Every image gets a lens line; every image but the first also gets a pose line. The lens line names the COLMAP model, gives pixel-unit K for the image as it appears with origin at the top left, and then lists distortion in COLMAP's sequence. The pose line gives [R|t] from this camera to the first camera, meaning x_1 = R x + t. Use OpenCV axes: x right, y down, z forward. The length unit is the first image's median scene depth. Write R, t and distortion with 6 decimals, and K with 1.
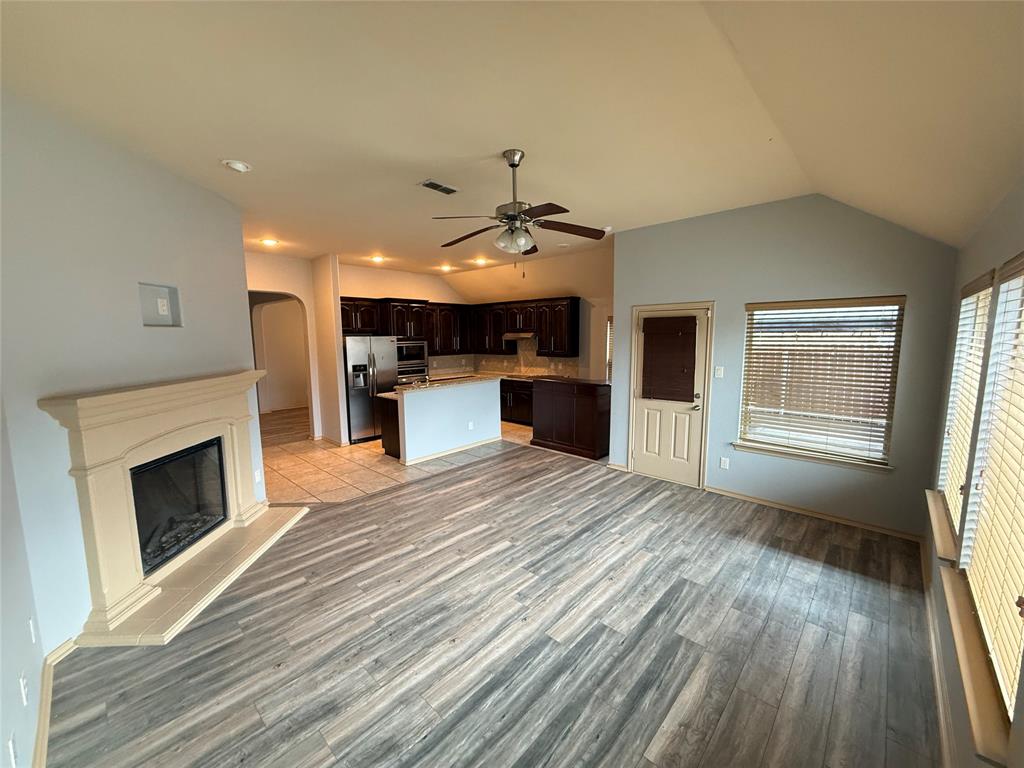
lens RADIAL K [[407.6, 0, 509.0], [0, 407.6, 386.0], [0, 0, 1]] dist [-0.002626, 0.000925]
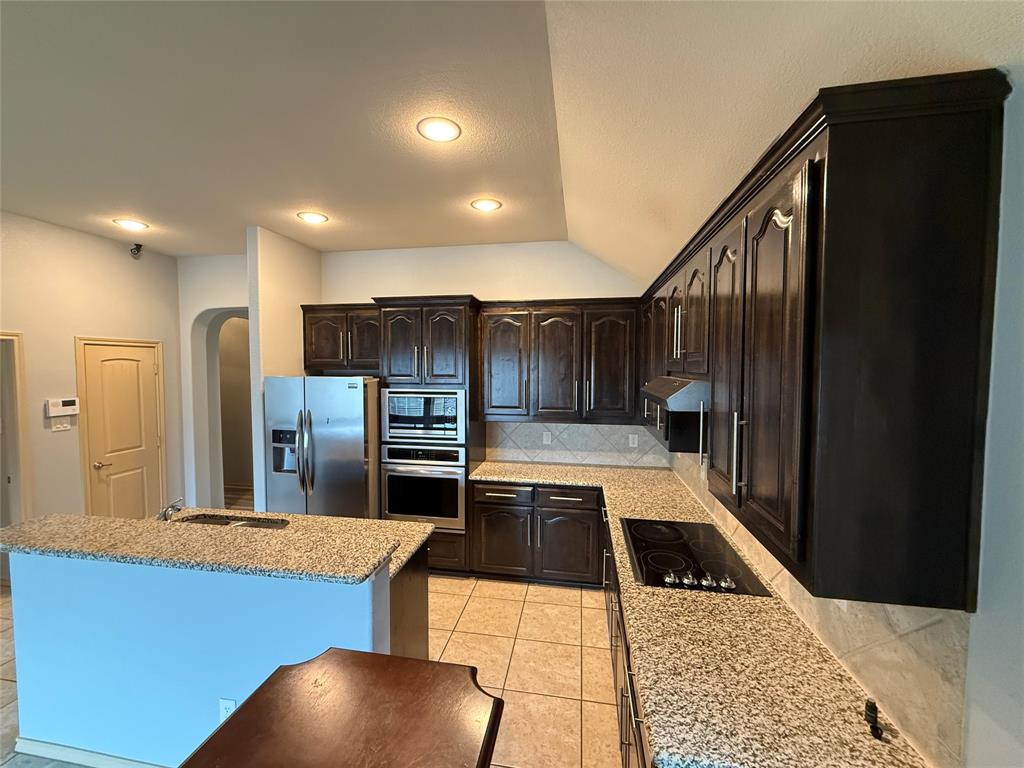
lens RADIAL K [[407.6, 0, 511.5], [0, 407.6, 382.7], [0, 0, 1]] dist [-0.002626, 0.000925]
pose [[0.552655, 0.045702, -0.832156, 0.460050], [-0.113377, 0.993336, -0.020742, -0.278933], [0.825662, 0.105810, 0.554153, 1.971983]]
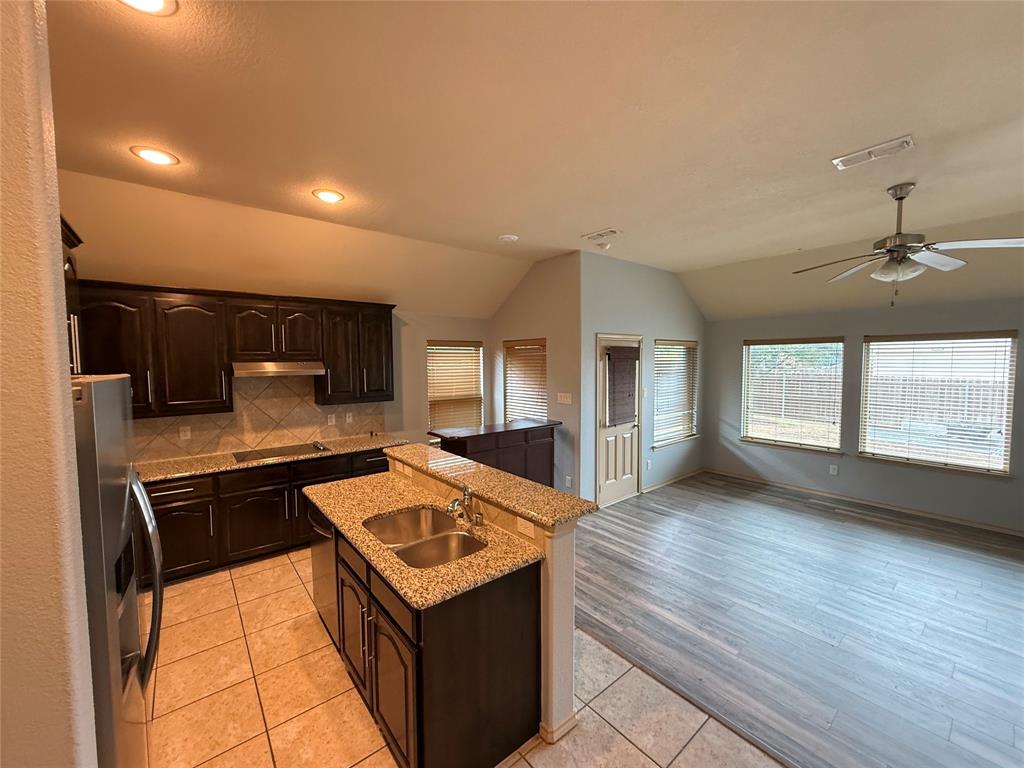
lens RADIAL K [[407.6, 0, 509.5], [0, 407.6, 385.2], [0, 0, 1]] dist [-0.002626, 0.000925]
pose [[0.135106, -0.051753, 0.989479, -1.051295], [0.132100, 0.990661, 0.033778, -0.211155], [-0.981986, 0.126146, 0.140681, 1.697860]]
